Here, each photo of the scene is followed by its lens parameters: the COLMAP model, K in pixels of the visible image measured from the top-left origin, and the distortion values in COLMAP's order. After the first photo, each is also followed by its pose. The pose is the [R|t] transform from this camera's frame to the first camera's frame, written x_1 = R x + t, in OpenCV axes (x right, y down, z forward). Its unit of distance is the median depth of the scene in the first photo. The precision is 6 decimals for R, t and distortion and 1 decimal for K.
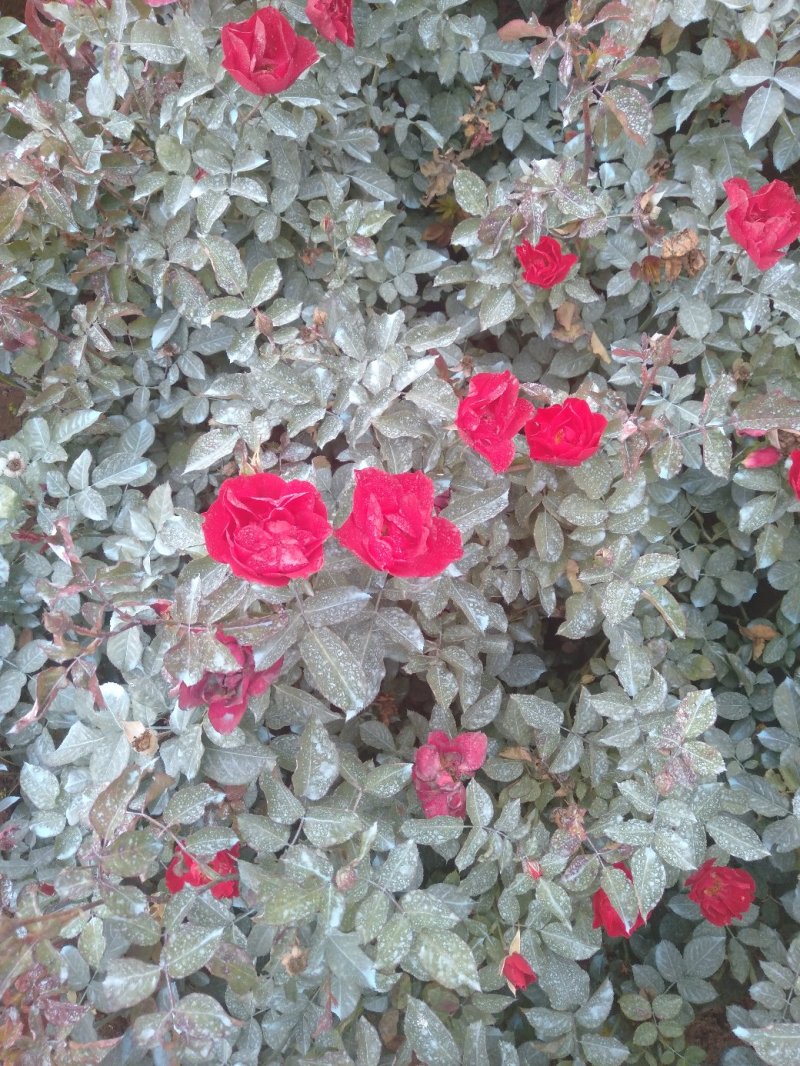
lens RADIAL K [[804.2, 0, 406.9], [0, 804.2, 536.3], [0, 0, 1]] dist [0.013318, -0.005936]
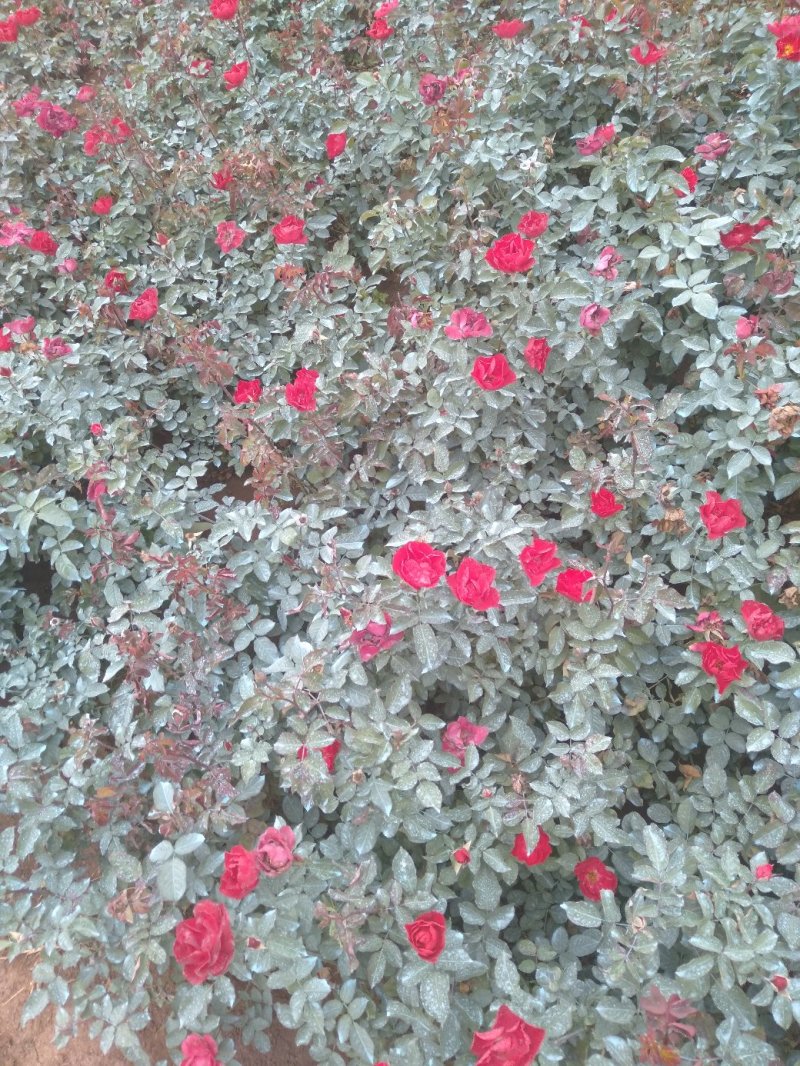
lens RADIAL K [[804.2, 0, 400.3], [0, 804.2, 532.1], [0, 0, 1]] dist [0.013318, -0.005936]
pose [[0.927074, 0.297406, -0.228217, 0.165223], [-0.344821, 0.915362, -0.207871, 0.242485], [0.147079, 0.271406, 0.951161, -0.740922]]
